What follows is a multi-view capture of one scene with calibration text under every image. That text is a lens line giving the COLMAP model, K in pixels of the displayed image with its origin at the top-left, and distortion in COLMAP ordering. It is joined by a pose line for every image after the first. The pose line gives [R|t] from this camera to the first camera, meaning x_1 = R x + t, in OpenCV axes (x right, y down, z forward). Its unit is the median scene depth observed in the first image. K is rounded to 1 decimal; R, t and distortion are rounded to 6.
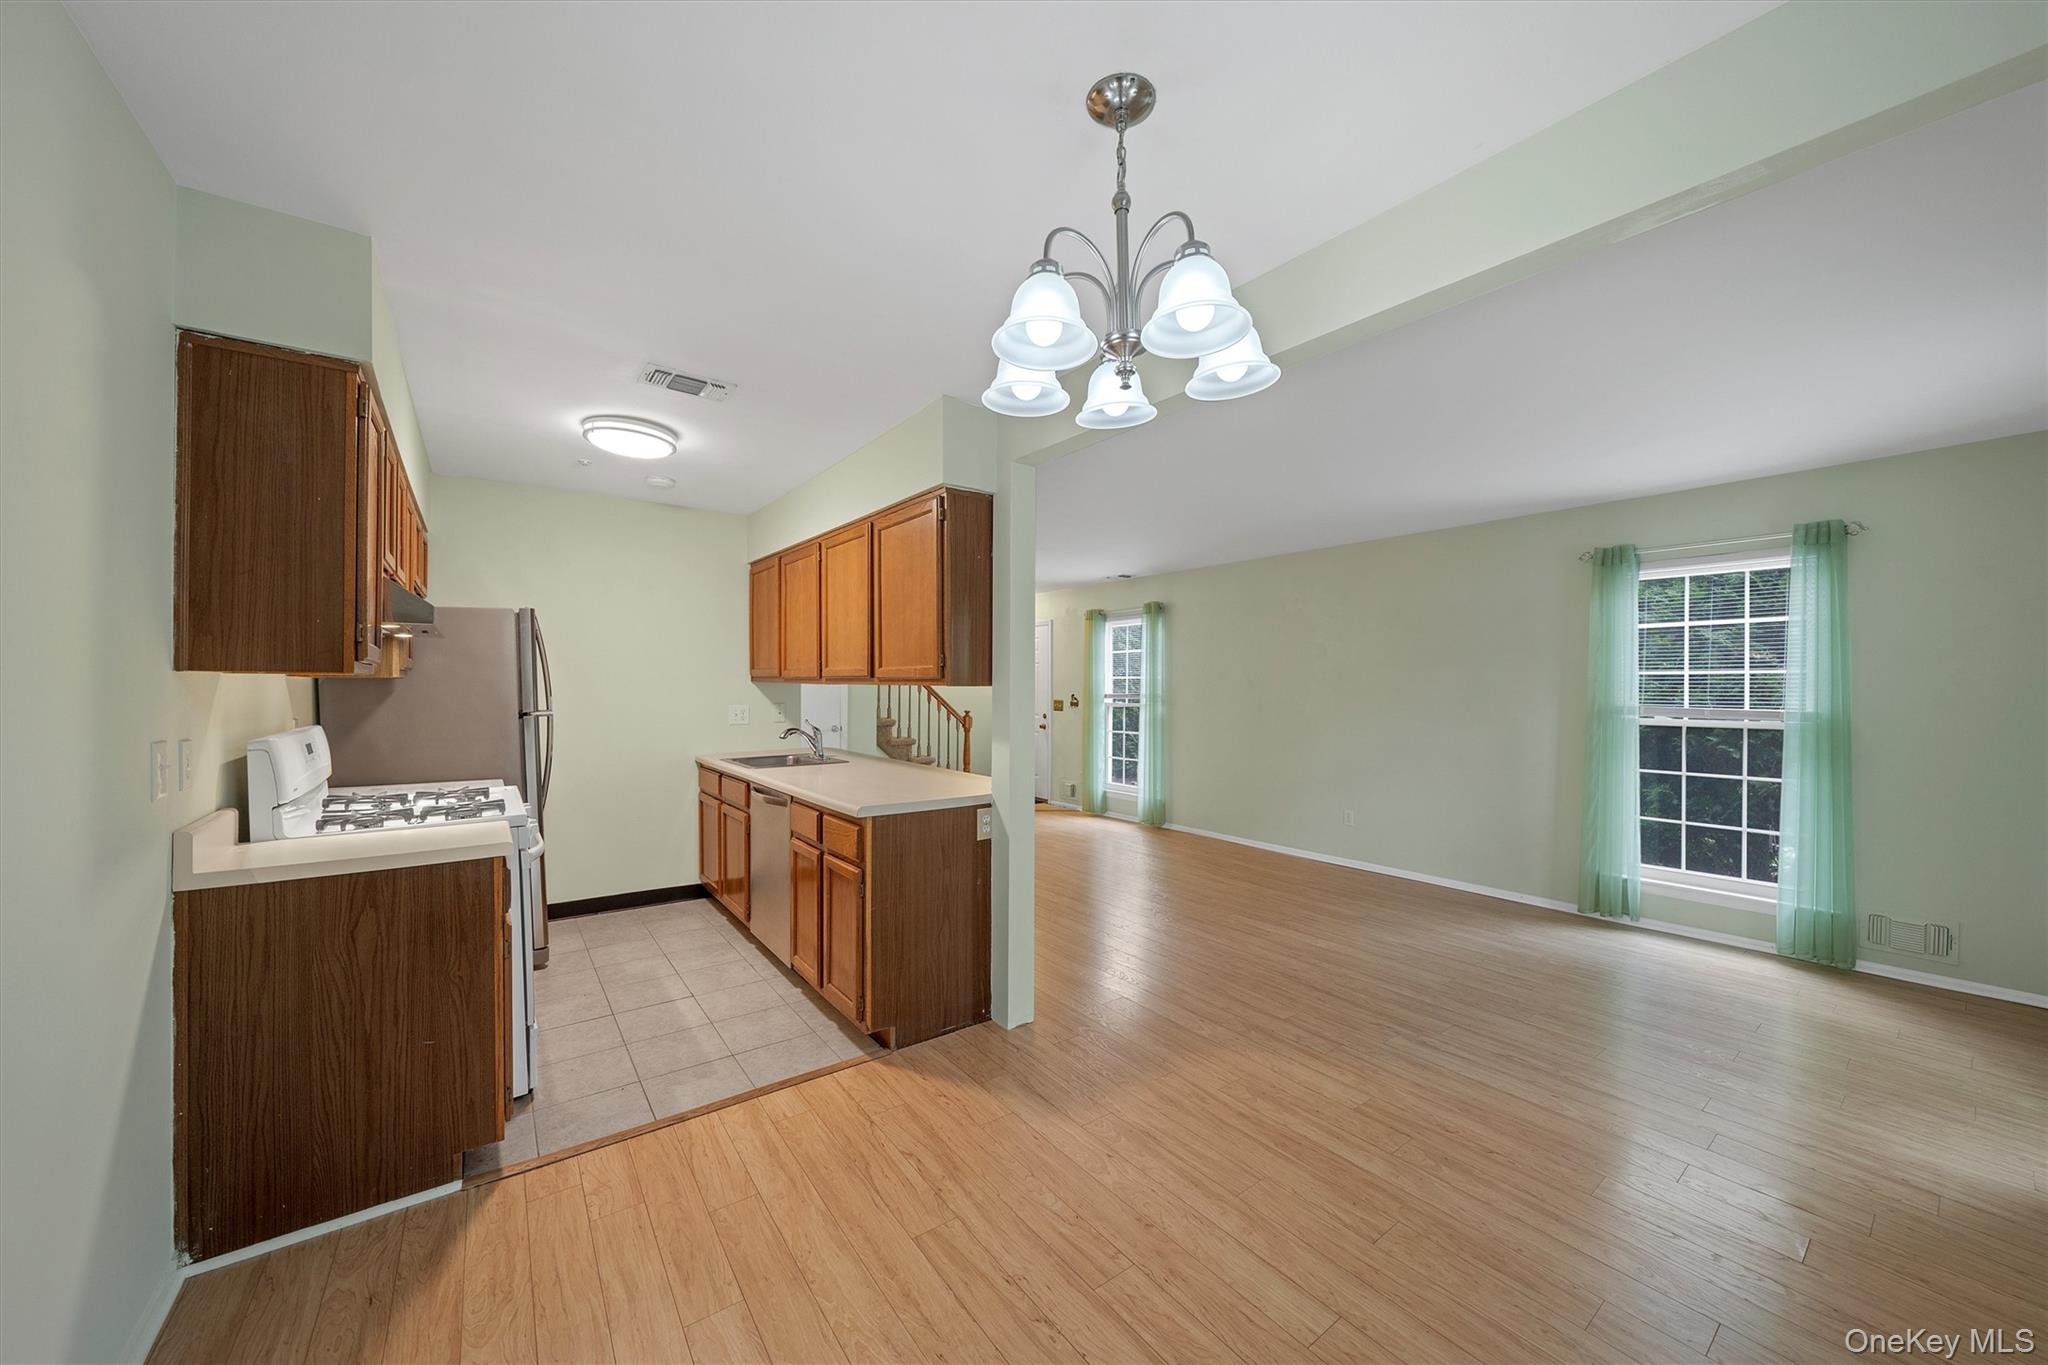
lens RADIAL K [[732.0, 0, 1022.5], [0, 732.0, 686.6], [0, 0, 1]] dist [-0.018491, 0.001577]
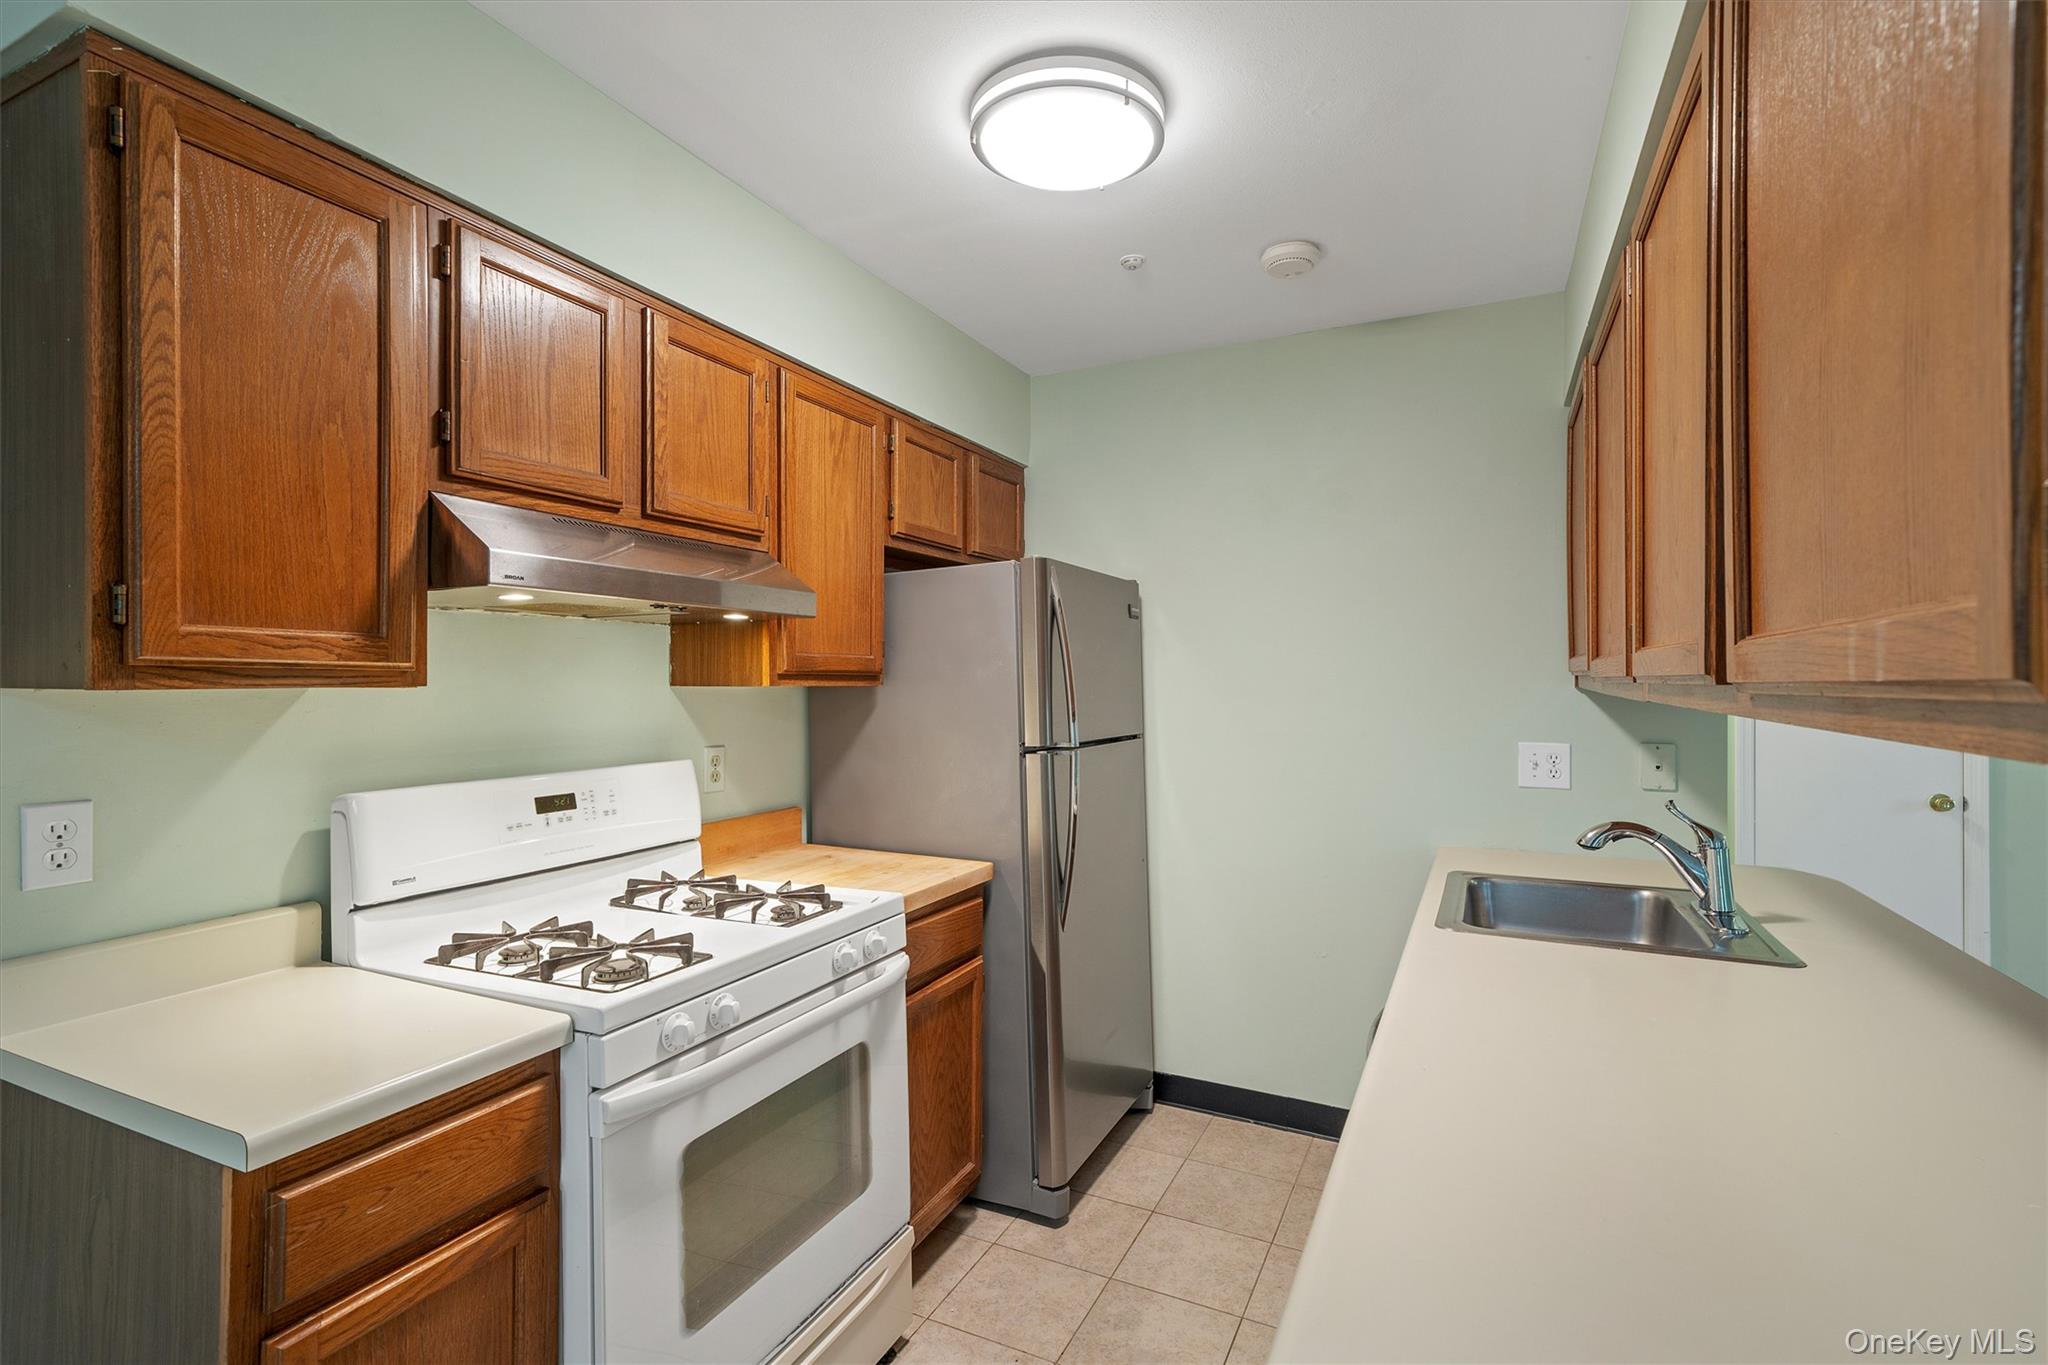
lens RADIAL K [[945.6, 0, 1021.2], [0, 945.6, 677.8], [0, 0, 1]] dist [0.003319, 0.003064]
pose [[0.450609, -0.007825, -0.892687, -0.039241], [0.000599, 0.999964, -0.008463, -0.009110], [0.892721, 0.003279, 0.450598, 0.545396]]
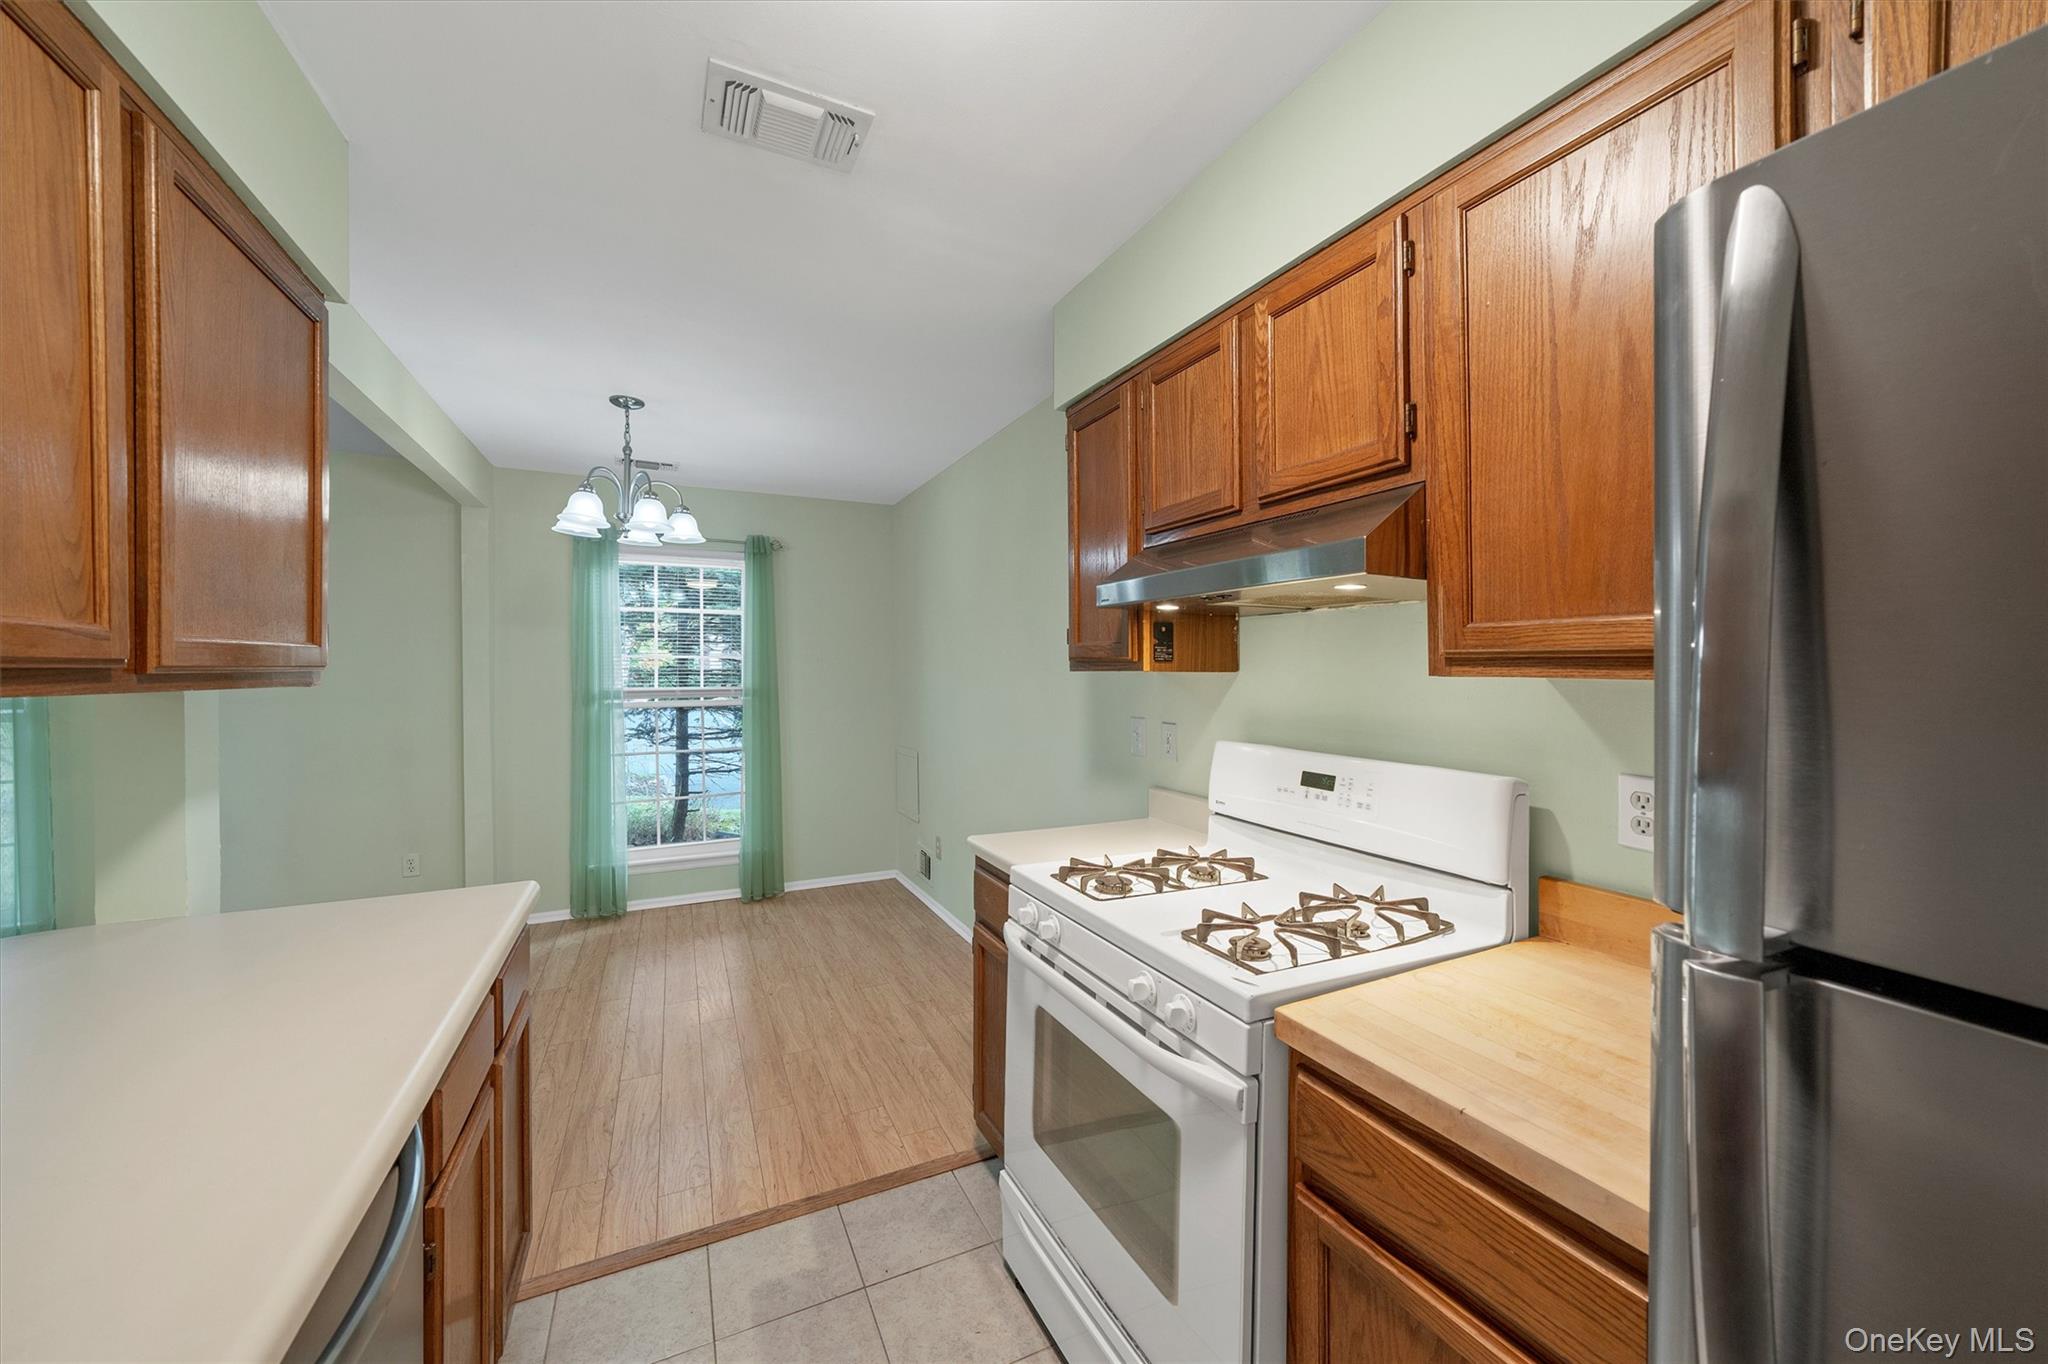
lens RADIAL K [[733.4, 0, 1028.7], [0, 733.4, 681.7], [0, 0, 1]] dist [-0.001892, -0.000017]
pose [[-0.982758, -0.007761, 0.184733, -0.469872], [-0.005020, 0.999870, 0.015301, -0.009857], [-0.184828, 0.014110, -0.982670, 0.957616]]
